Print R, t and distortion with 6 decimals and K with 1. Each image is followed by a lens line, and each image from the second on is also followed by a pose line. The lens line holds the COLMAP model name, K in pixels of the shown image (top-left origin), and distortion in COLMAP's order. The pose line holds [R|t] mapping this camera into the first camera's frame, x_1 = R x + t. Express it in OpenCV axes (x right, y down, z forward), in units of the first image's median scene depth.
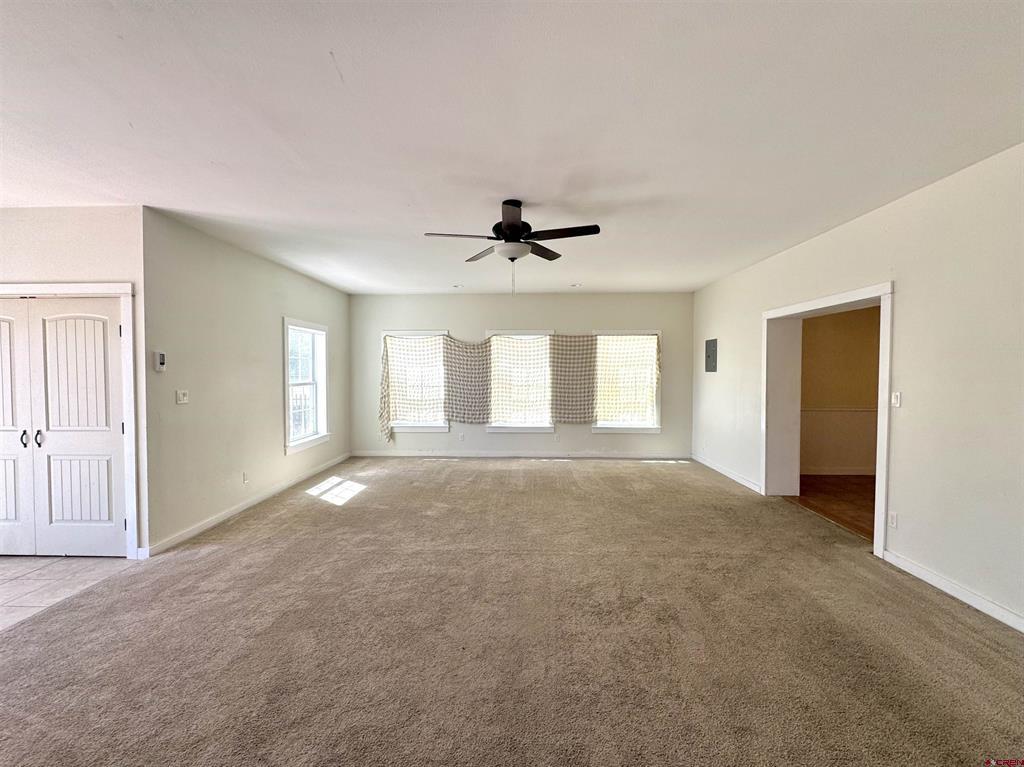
lens RADIAL K [[414.4, 0, 516.7], [0, 414.4, 379.5], [0, 0, 1]] dist [0.001854, -0.000550]
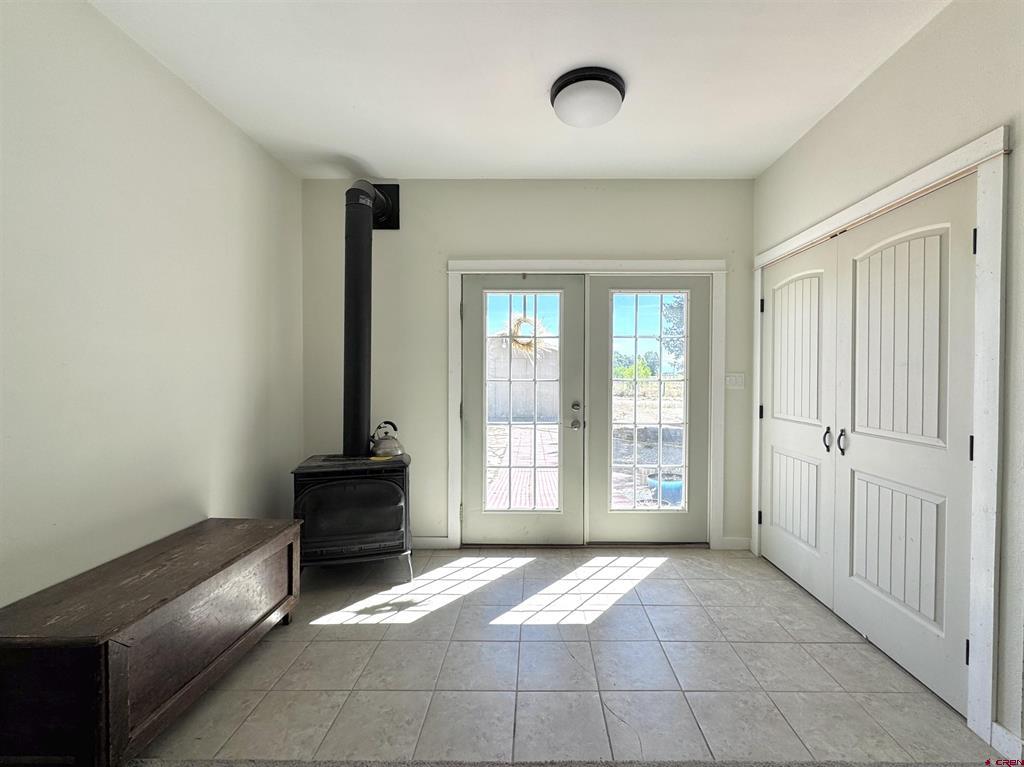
lens RADIAL K [[440.5, 0, 528.8], [0, 440.5, 381.4], [0, 0, 1]] dist [-0.003708, 0.000798]
pose [[0.017568, 0.018065, -0.999682, -0.437400], [-0.025319, 0.999524, 0.017617, 0.043587], [0.999525, 0.025001, 0.018017, 0.462308]]
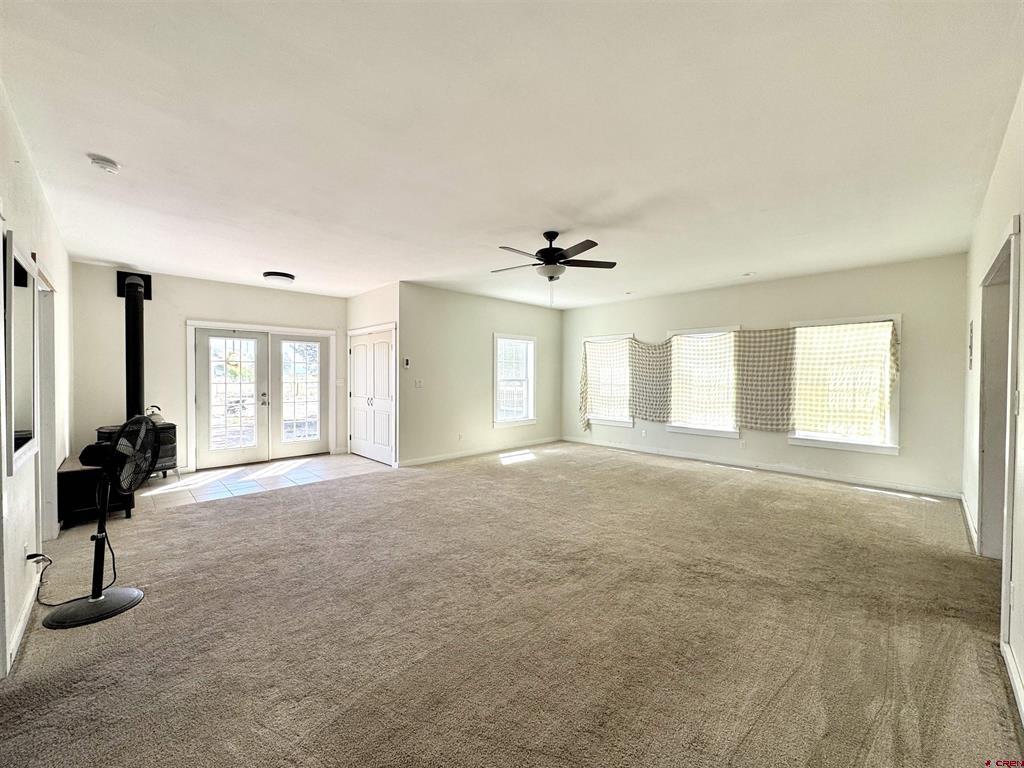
lens RADIAL K [[414.4, 0, 515.9], [0, 414.4, 379.4], [0, 0, 1]] dist [0.001854, -0.000550]
pose [[0.717869, 0.010200, -0.696104, 0.764085], [-0.019694, 0.999790, -0.005660, 0.028507], [0.695900, 0.017772, 0.717919, 0.018934]]
